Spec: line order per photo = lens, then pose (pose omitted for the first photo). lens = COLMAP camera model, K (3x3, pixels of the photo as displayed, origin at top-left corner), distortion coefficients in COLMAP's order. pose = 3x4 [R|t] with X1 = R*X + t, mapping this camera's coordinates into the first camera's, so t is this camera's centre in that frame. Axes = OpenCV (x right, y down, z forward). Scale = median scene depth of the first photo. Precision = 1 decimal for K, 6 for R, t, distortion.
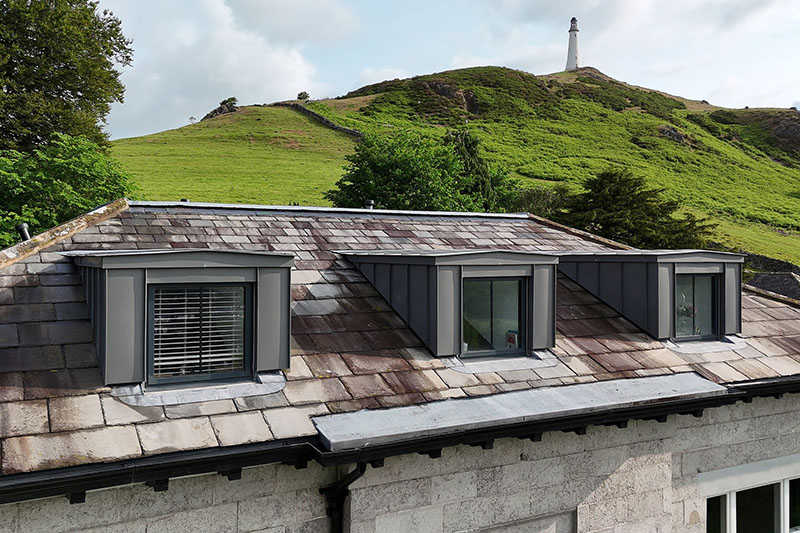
lens RADIAL K [[773.5, 0, 400.0], [0, 773.5, 266.5], [0, 0, 1]] dist [0.199637, -0.437705]
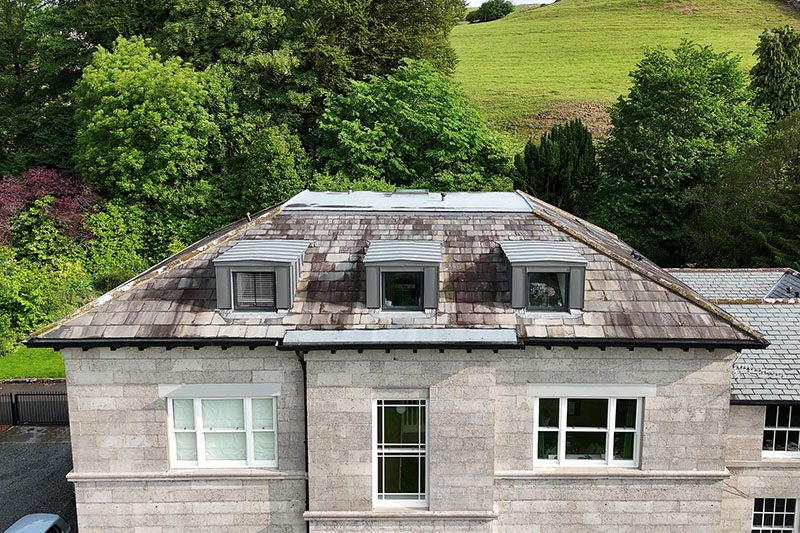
lens RADIAL K [[773.5, 0, 400.0], [0, 773.5, 266.5], [0, 0, 1]] dist [0.199637, -0.437705]
pose [[0.870985, 0.097682, -0.481501, 0.977072], [-0.011725, 0.983889, 0.178393, -0.321085], [0.491169, -0.149732, 0.858098, -0.644817]]
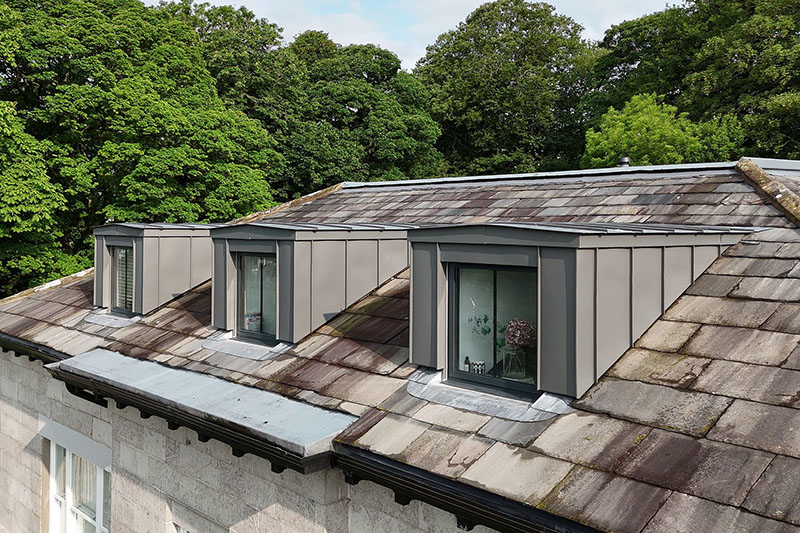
lens RADIAL K [[773.5, 0, 400.0], [0, 773.5, 266.5], [0, 0, 1]] dist [0.199637, -0.437705]
pose [[0.217778, 0.040639, -0.975152, 0.936726], [-0.027627, 0.998989, 0.035462, -0.009435], [0.975607, 0.019217, 0.218680, 0.848044]]
